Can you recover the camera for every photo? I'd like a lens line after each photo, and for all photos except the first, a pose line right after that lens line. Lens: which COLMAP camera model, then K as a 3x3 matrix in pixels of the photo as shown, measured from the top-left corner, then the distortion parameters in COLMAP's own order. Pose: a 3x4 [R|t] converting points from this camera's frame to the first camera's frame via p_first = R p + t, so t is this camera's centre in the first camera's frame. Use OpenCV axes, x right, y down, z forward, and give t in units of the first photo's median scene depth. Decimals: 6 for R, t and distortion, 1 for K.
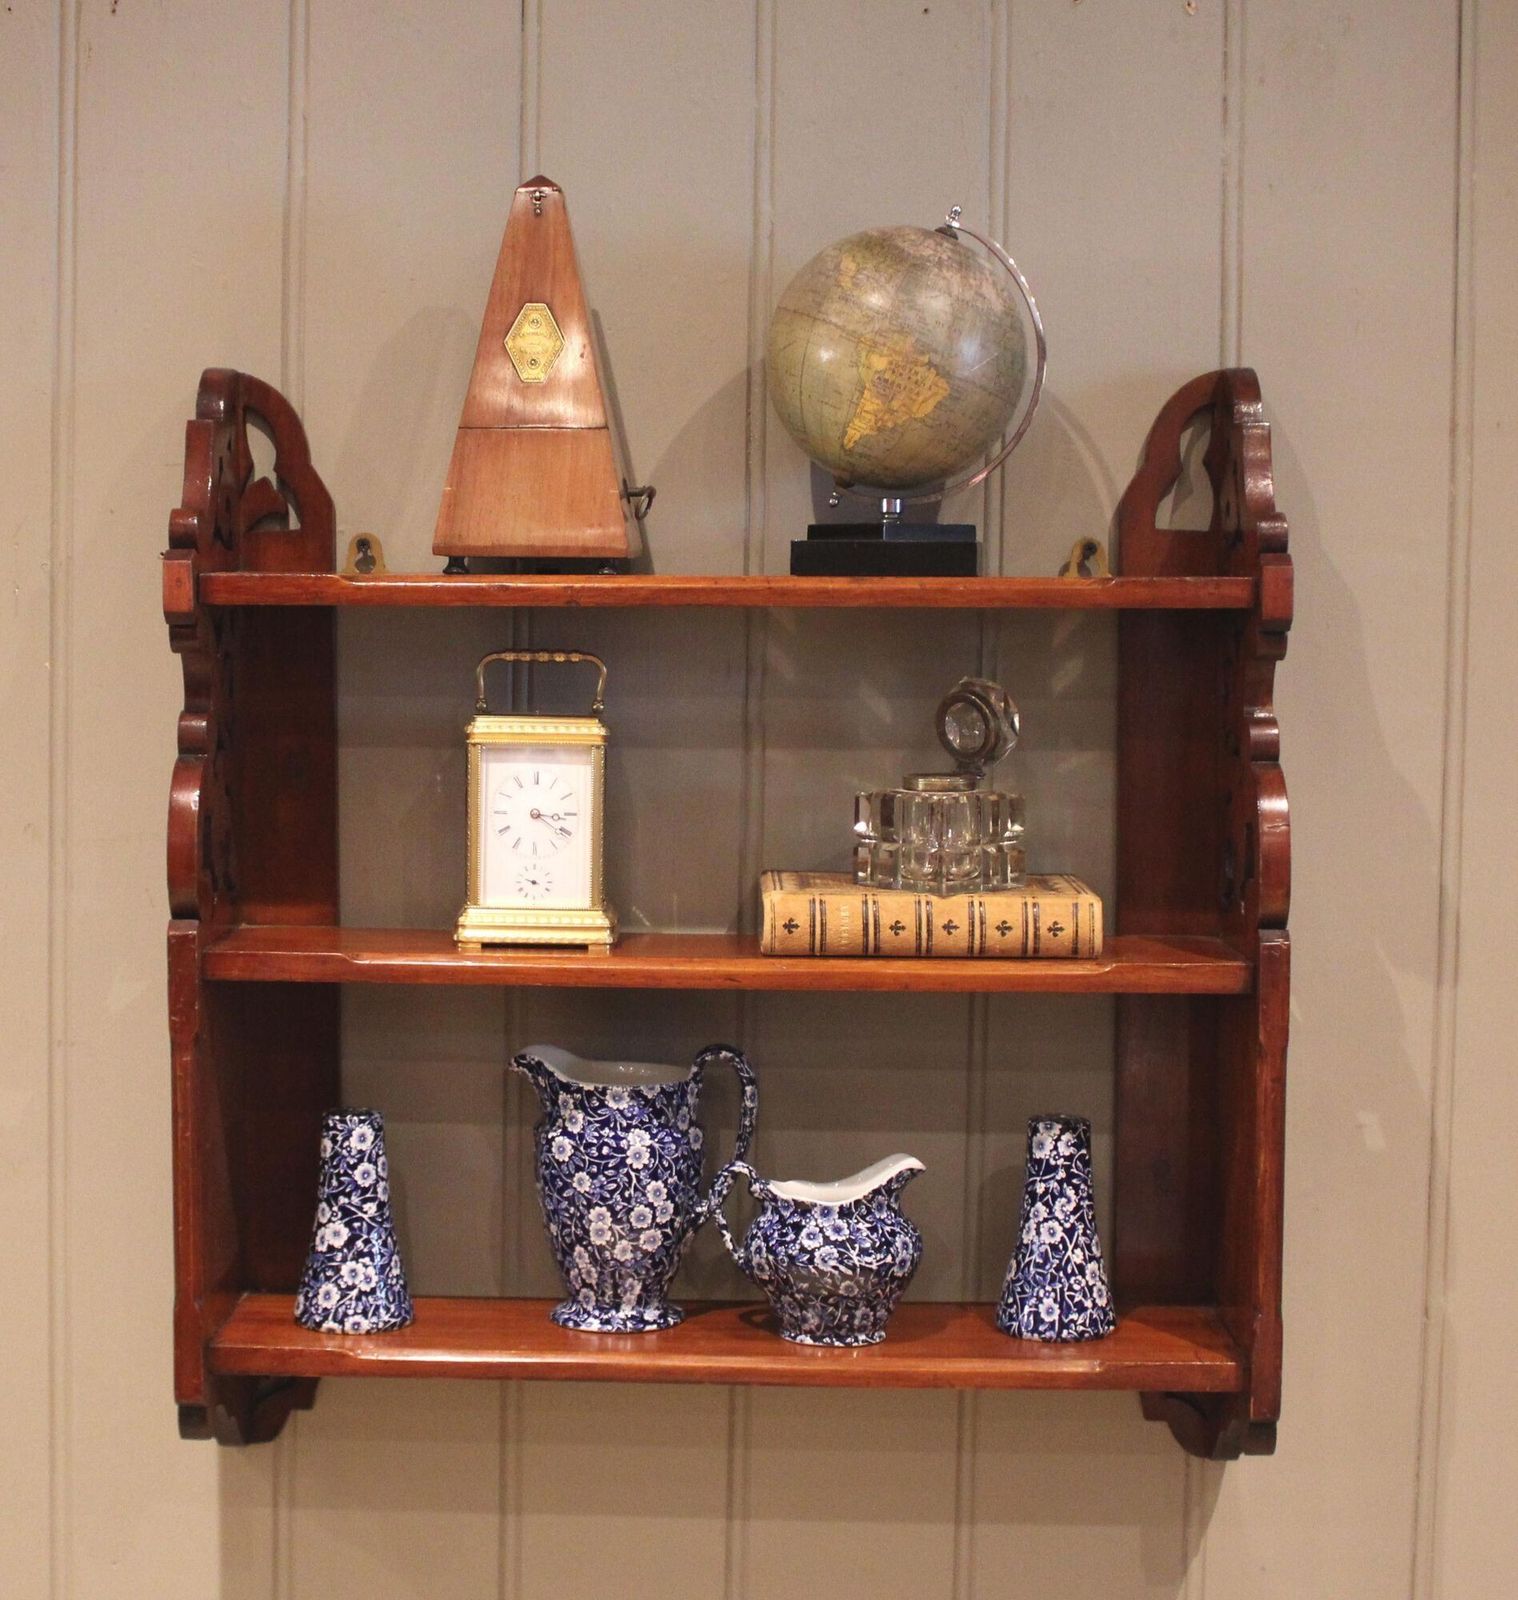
lens RADIAL K [[2966.7, 0, 653.1], [0, 2966.7, 795.3], [0, 0, 1]] dist [-0.103088, 0.000000]
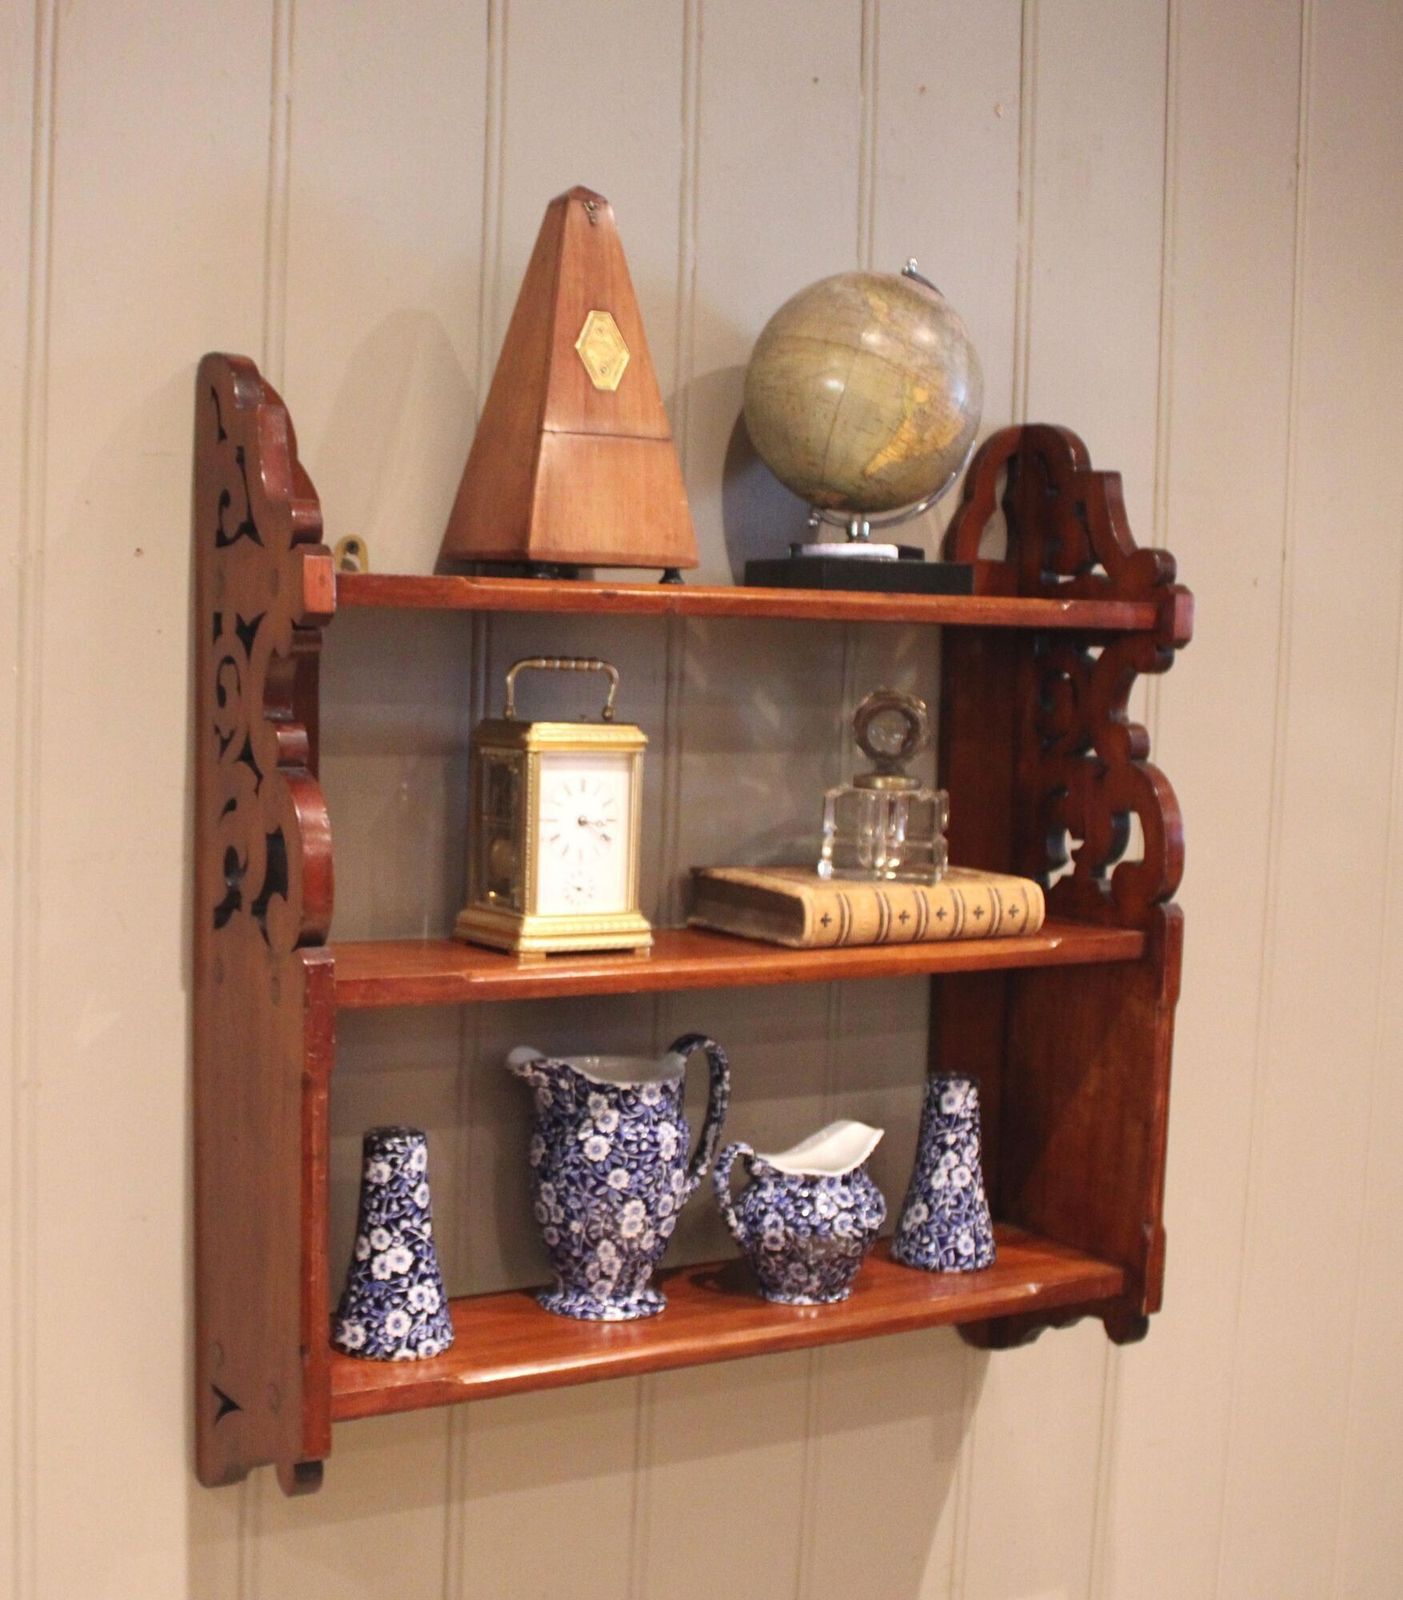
lens RADIAL K [[2256.8, 0, 516.3], [0, 2256.8, 841.9], [0, 0, 1]] dist [-0.143859, 0.000000]
pose [[0.859648, -0.032387, 0.509860, -0.446529], [0.016093, 0.999210, 0.036337, -0.014707], [-0.510634, -0.023032, 0.859490, 0.351379]]
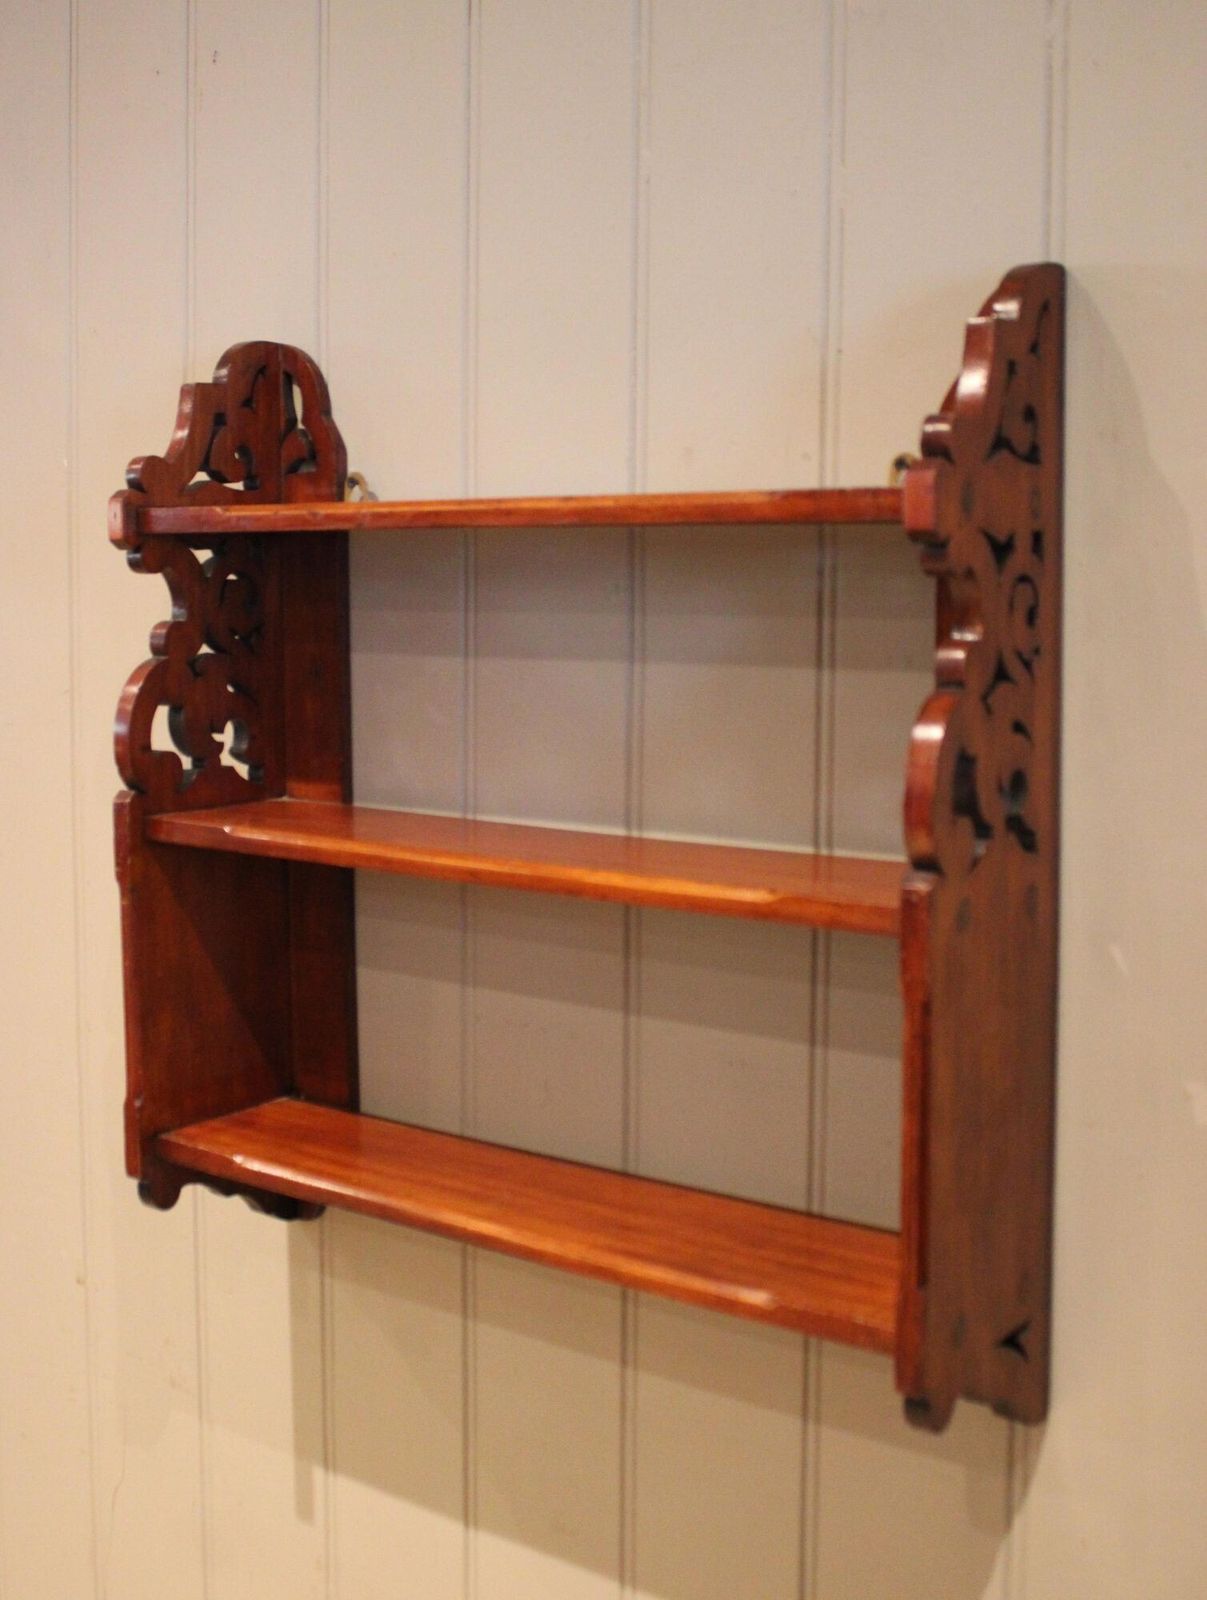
lens RADIAL K [[2035.9, 0, 533.7], [0, 2035.9, 744.0], [0, 0, 1]] dist [-0.106125, 0.000000]
pose [[0.803761, 0.045895, -0.593179, 0.461925], [-0.029794, 0.998874, 0.036912, -0.012993], [0.594205, -0.011995, 0.804224, 0.406609]]
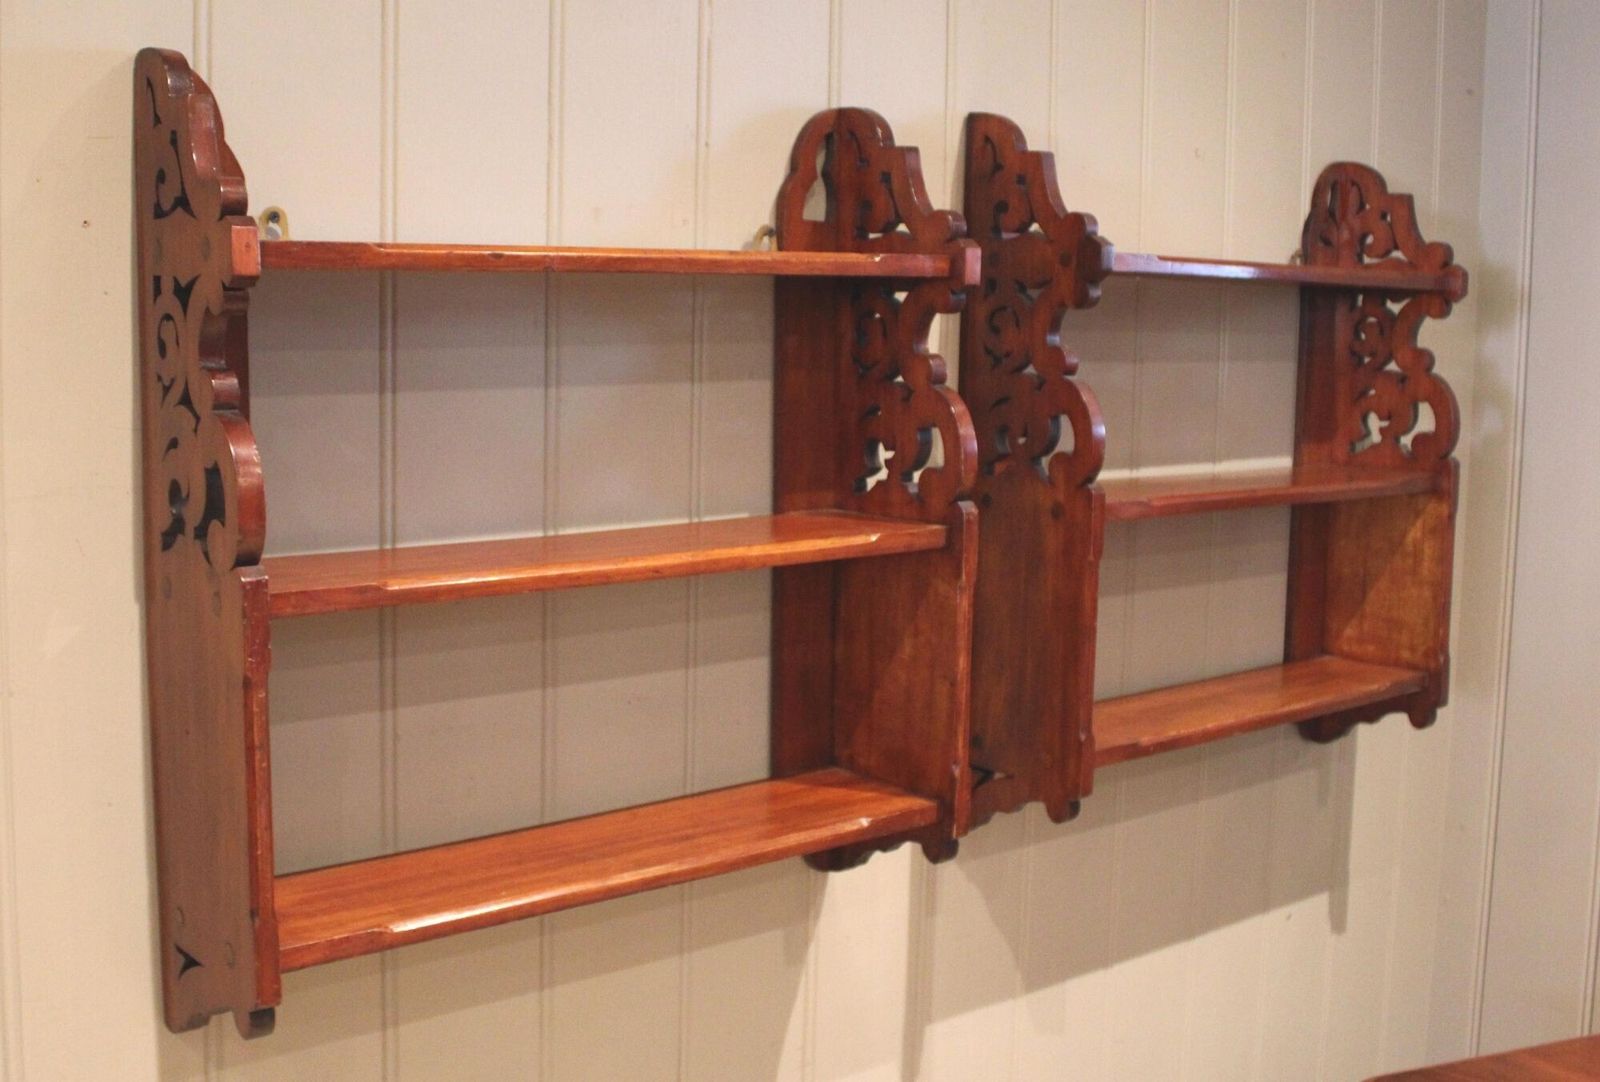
lens RADIAL K [[1818.8, 0, 711.1], [0, 1818.8, 483.3], [0, 0, 1]] dist [-0.133942, 0.000000]
pose [[0.766105, -0.065921, 0.639326, -0.429072], [0.035361, 0.997543, 0.060483, -0.020115], [-0.641742, -0.023729, 0.766553, 0.384084]]
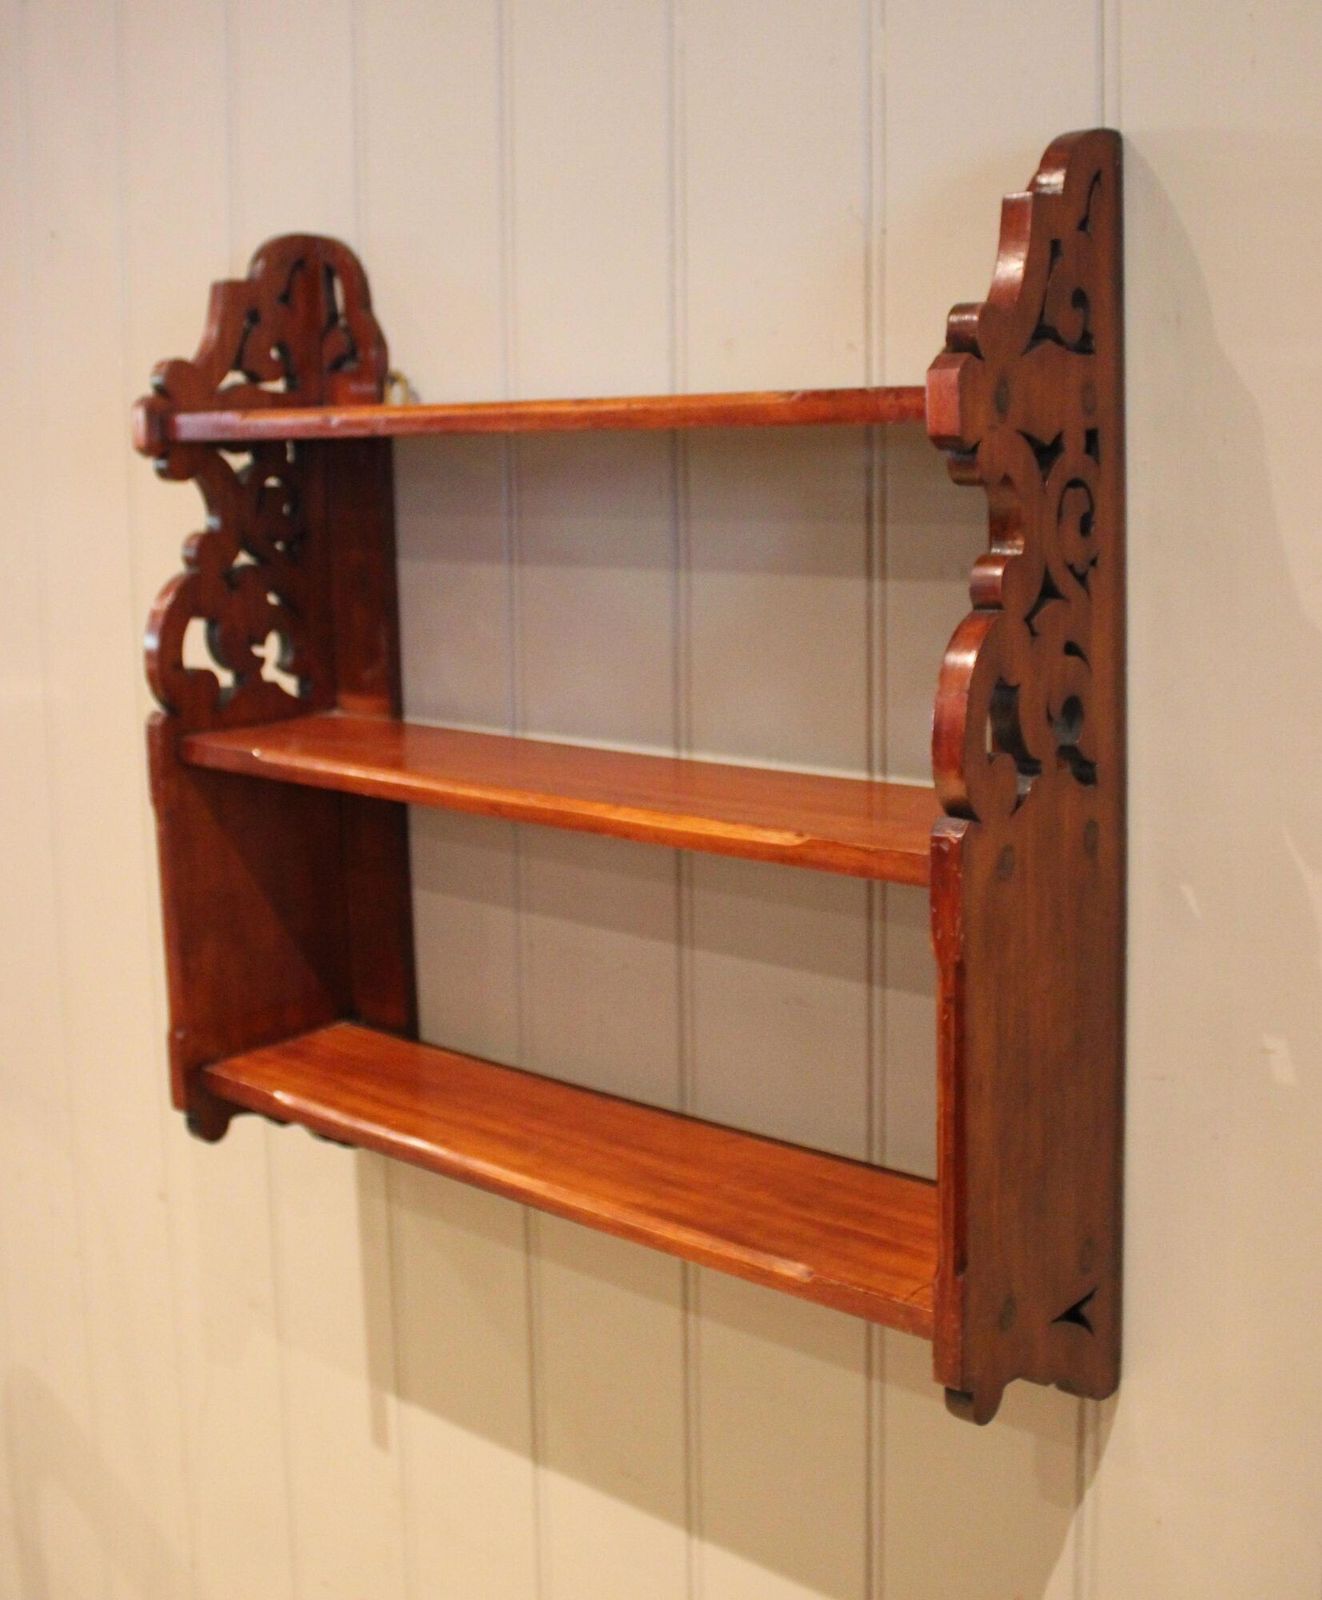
lens RADIAL K [[1954.4, 0, 630.4], [0, 1954.4, 651.7], [0, 0, 1]] dist [-0.128672, 0.000000]
pose [[0.771860, 0.050383, -0.633794, 0.458282], [-0.012058, 0.997836, 0.064638, -0.032396], [0.635679, -0.042249, 0.770797, 0.506946]]
